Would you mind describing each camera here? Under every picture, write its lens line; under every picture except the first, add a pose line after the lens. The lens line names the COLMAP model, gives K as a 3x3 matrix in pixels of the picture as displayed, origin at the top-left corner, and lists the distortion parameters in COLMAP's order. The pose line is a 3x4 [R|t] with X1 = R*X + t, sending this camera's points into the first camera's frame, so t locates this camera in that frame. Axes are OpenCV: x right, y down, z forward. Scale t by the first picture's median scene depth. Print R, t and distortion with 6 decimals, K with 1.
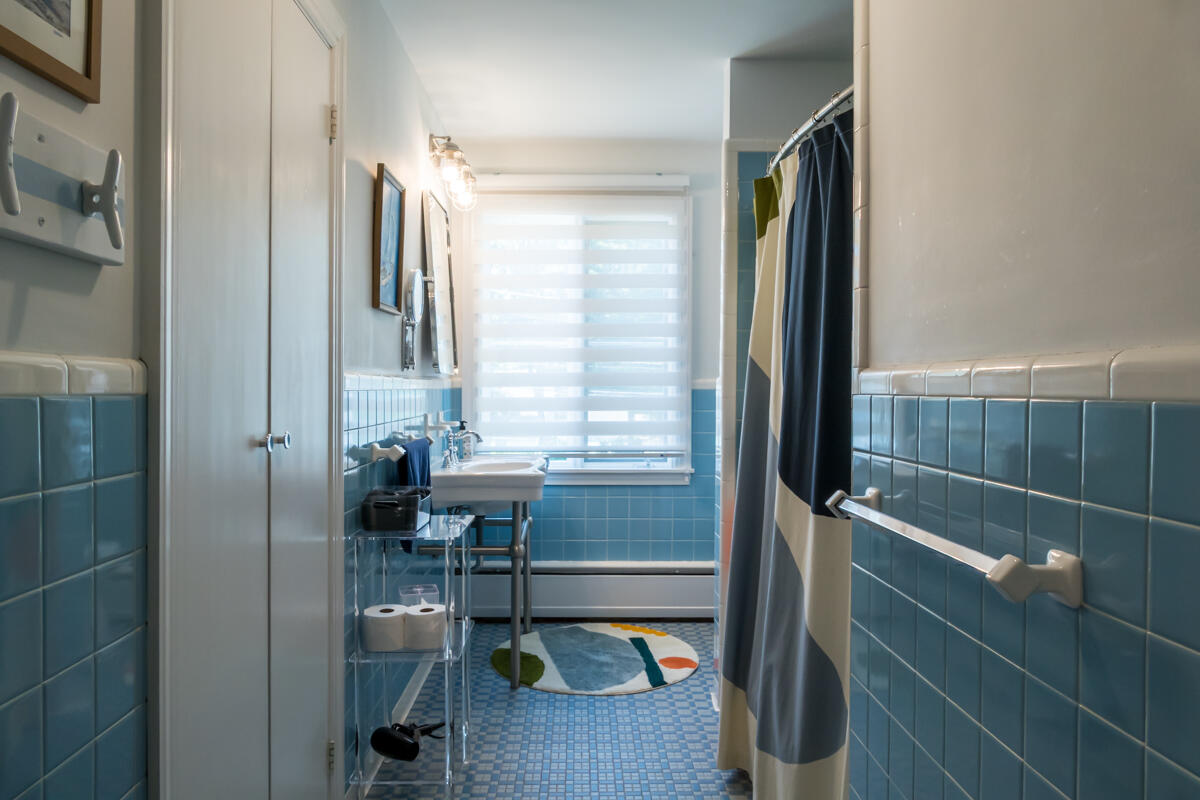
lens RADIAL K [[879.8, 0, 599.8], [0, 879.8, 399.7], [0, 0, 1]] dist [-0.003067, -0.000143]
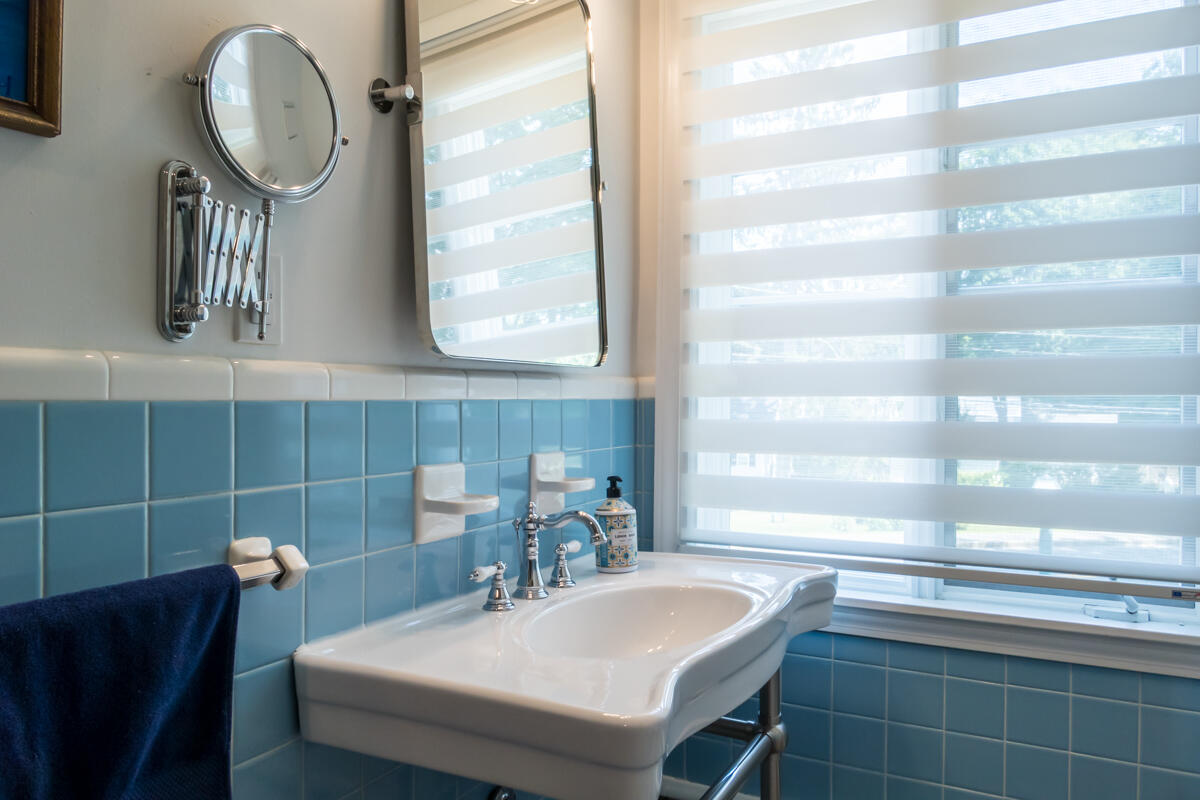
lens RADIAL K [[879.8, 0, 595.6], [0, 879.8, 401.6], [0, 0, 1]] dist [-0.003067, -0.000143]
pose [[0.871373, 0.007893, -0.490558, 0.039890], [-0.015572, 0.999812, -0.011574, -0.005900], [0.490375, 0.017724, 0.871331, 0.582628]]
